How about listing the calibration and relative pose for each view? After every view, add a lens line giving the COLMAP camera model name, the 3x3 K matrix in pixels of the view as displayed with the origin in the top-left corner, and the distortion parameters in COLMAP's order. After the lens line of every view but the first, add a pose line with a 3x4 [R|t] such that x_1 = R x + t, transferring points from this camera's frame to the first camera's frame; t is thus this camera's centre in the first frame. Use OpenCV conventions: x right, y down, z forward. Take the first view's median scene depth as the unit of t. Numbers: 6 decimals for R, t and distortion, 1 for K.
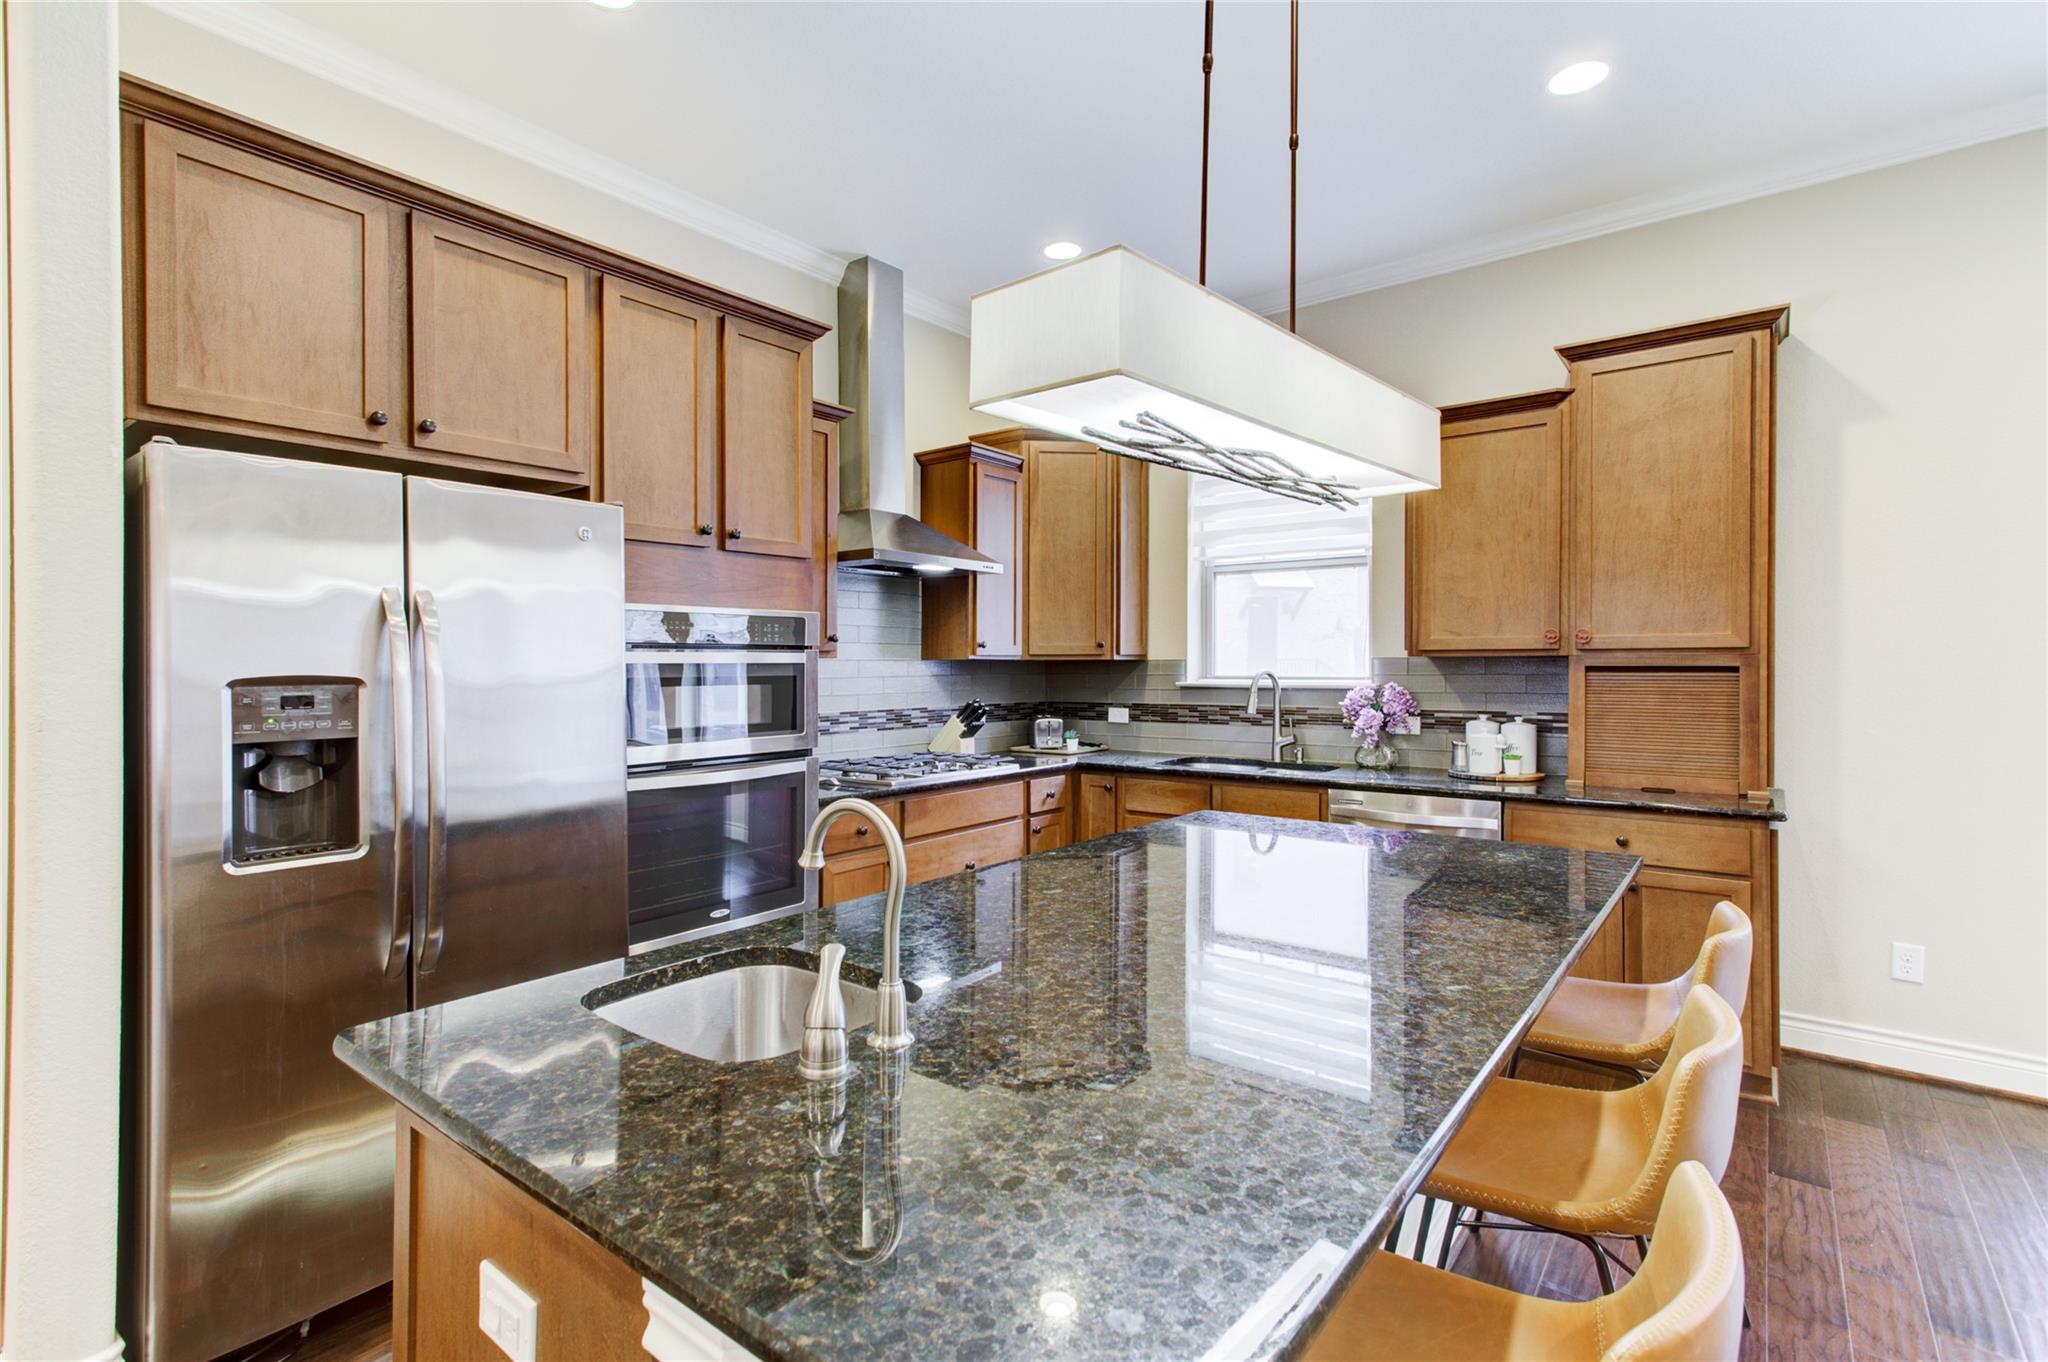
lens RADIAL K [[970.3, 0, 1020.5], [0, 970.3, 668.7], [0, 0, 1]] dist [0.019053, 0.001183]
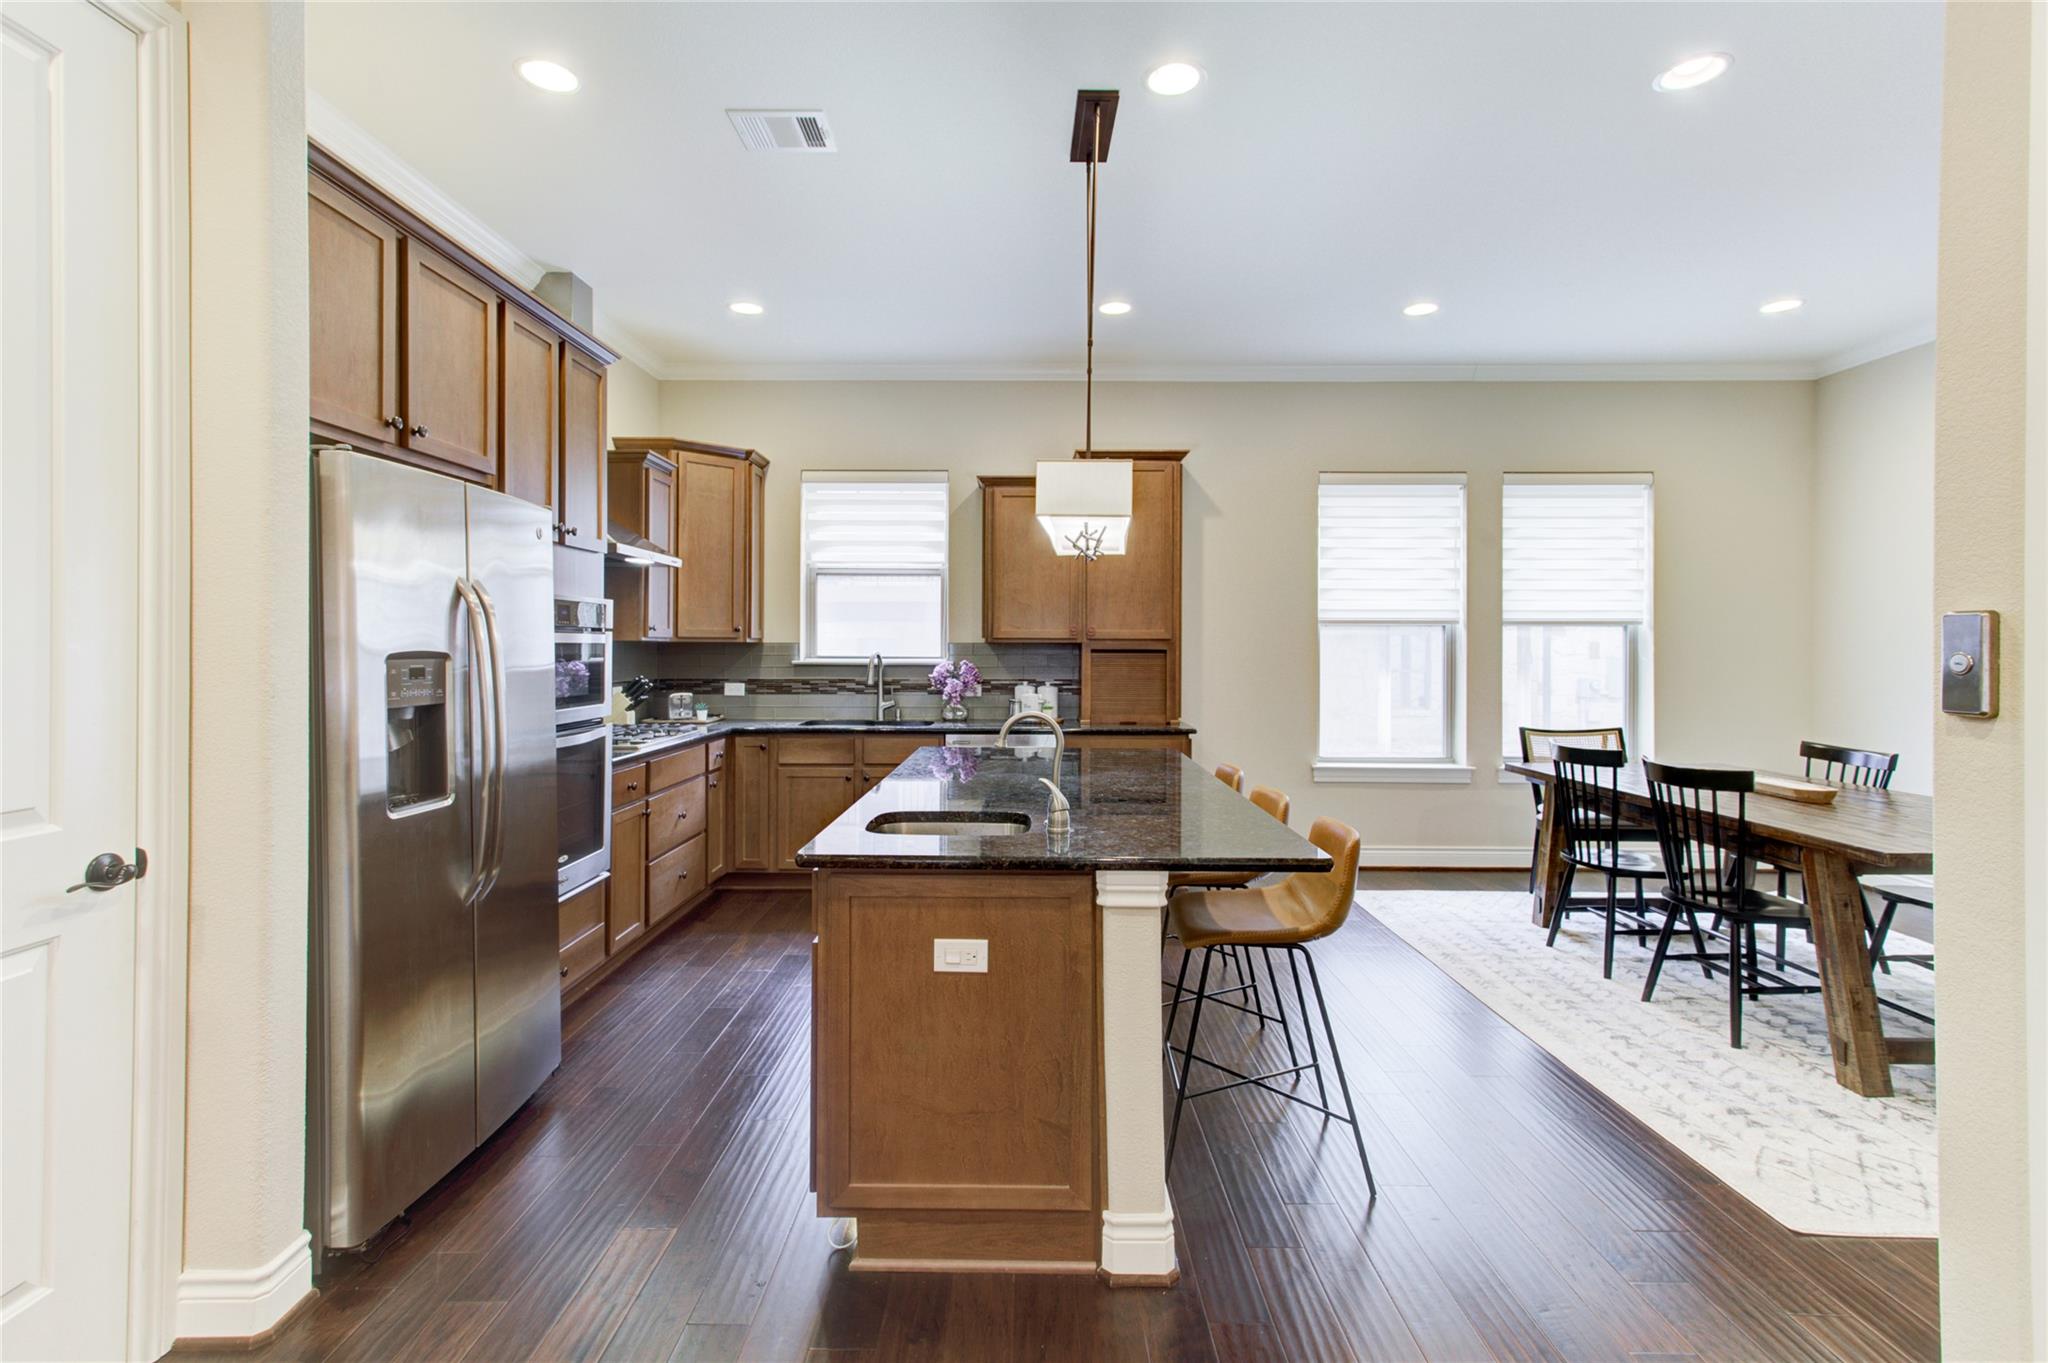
lens RADIAL K [[970.3, 0, 1020.5], [0, 970.3, 669.2], [0, 0, 1]] dist [0.019053, 0.001183]
pose [[0.793698, -0.006799, 0.608275, -0.439313], [-0.003906, 0.999860, 0.016272, 0.003669], [-0.608300, -0.015291, 0.793560, -0.187484]]
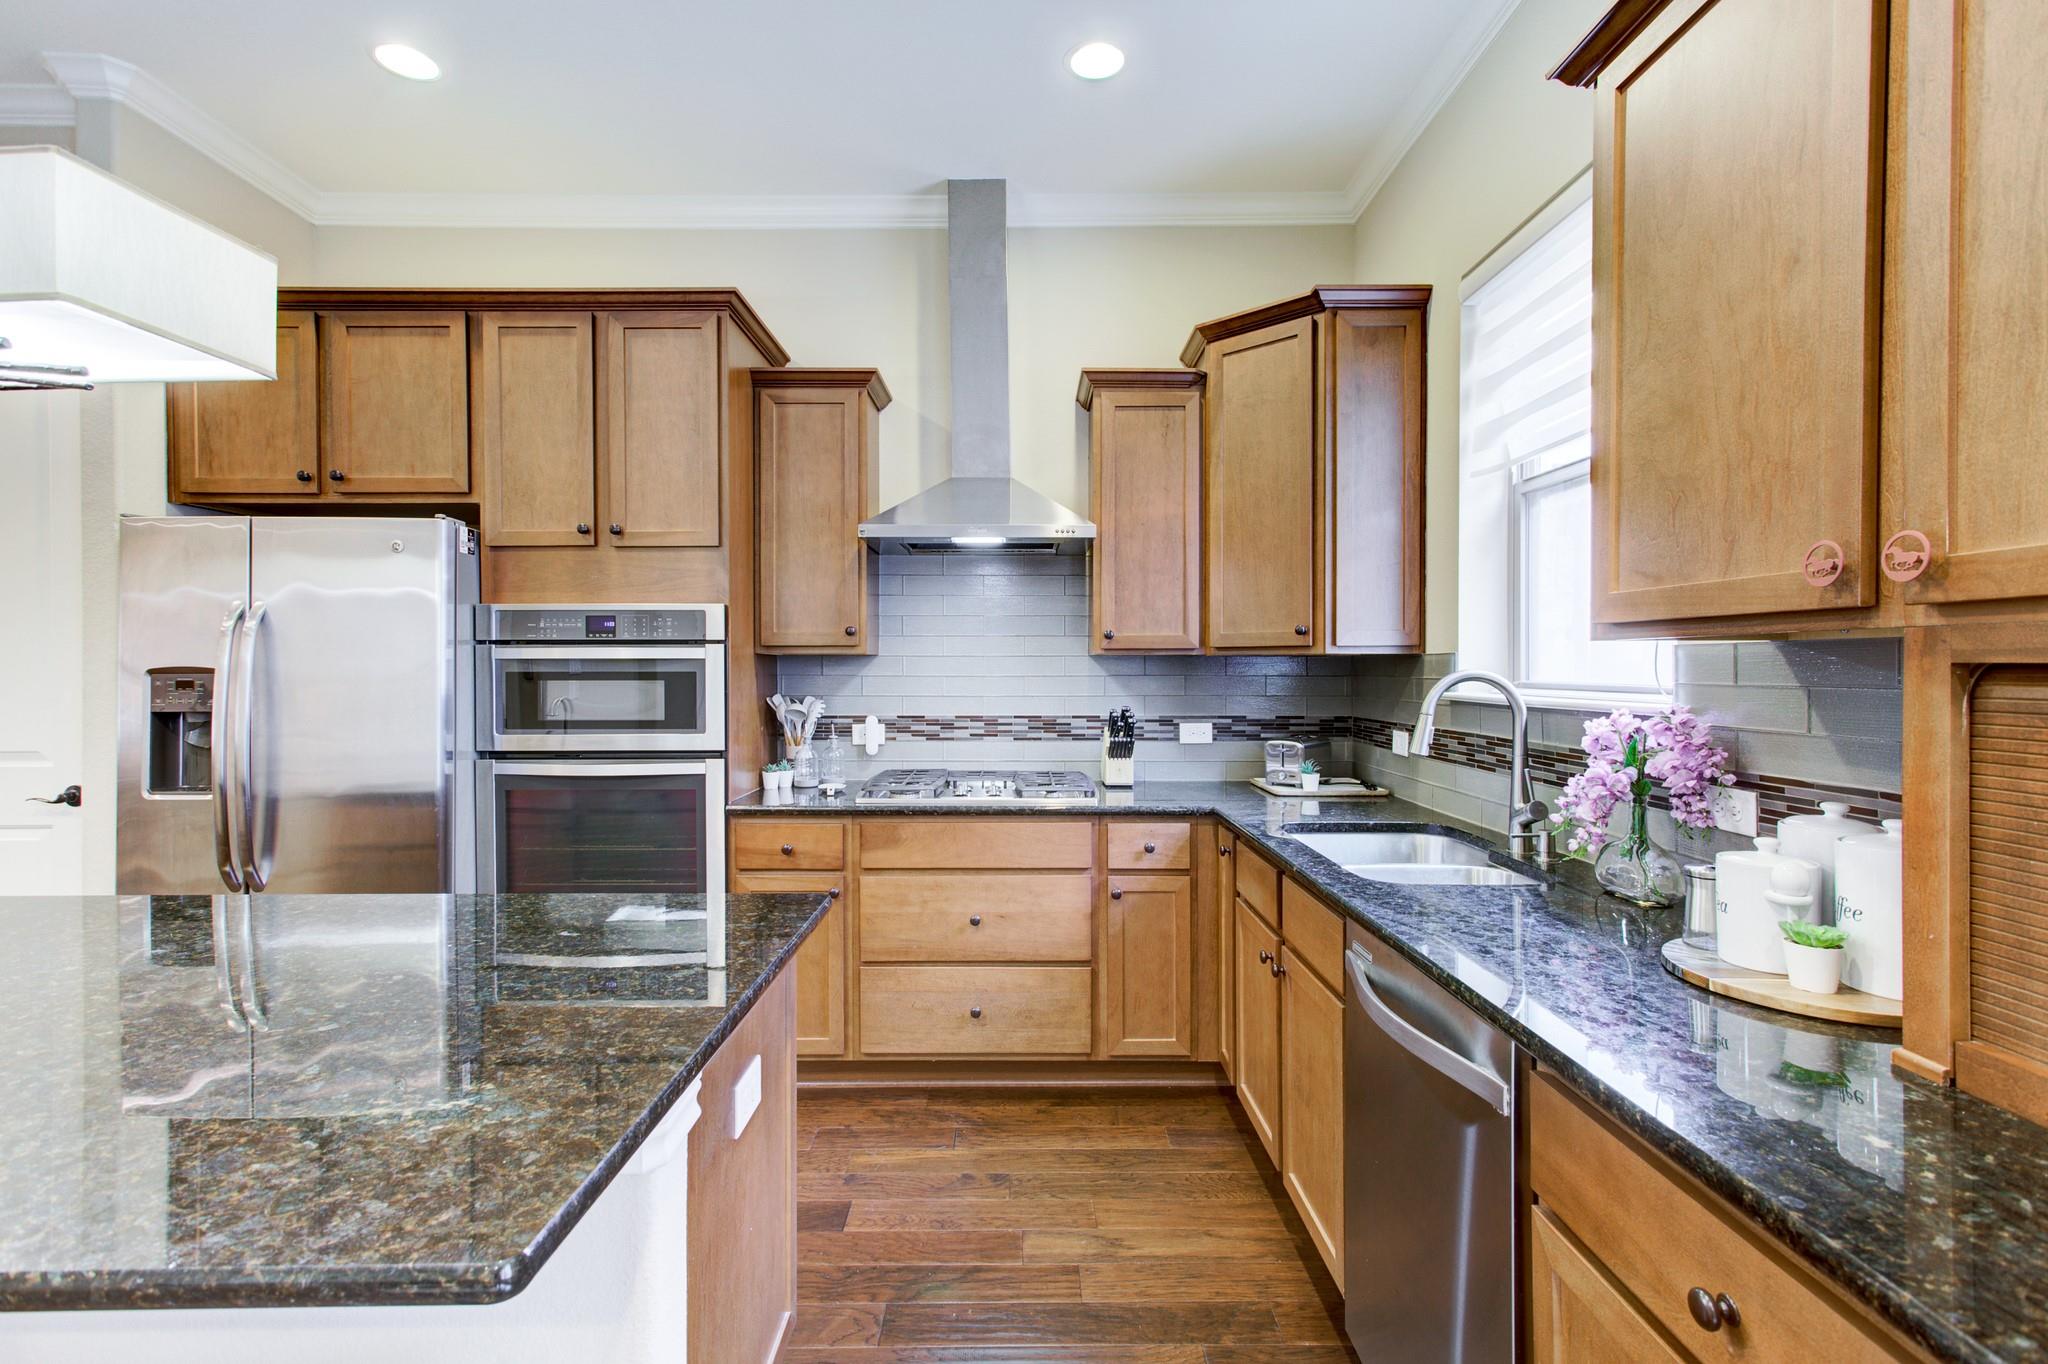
lens RADIAL K [[970.3, 0, 1020.5], [0, 970.3, 669.7], [0, 0, 1]] dist [0.019053, 0.001183]
pose [[0.608404, 0.007001, -0.793597, 0.576941], [-0.005535, 0.999974, 0.004579, -0.000848], [0.793608, 0.001606, 0.608427, 0.548354]]
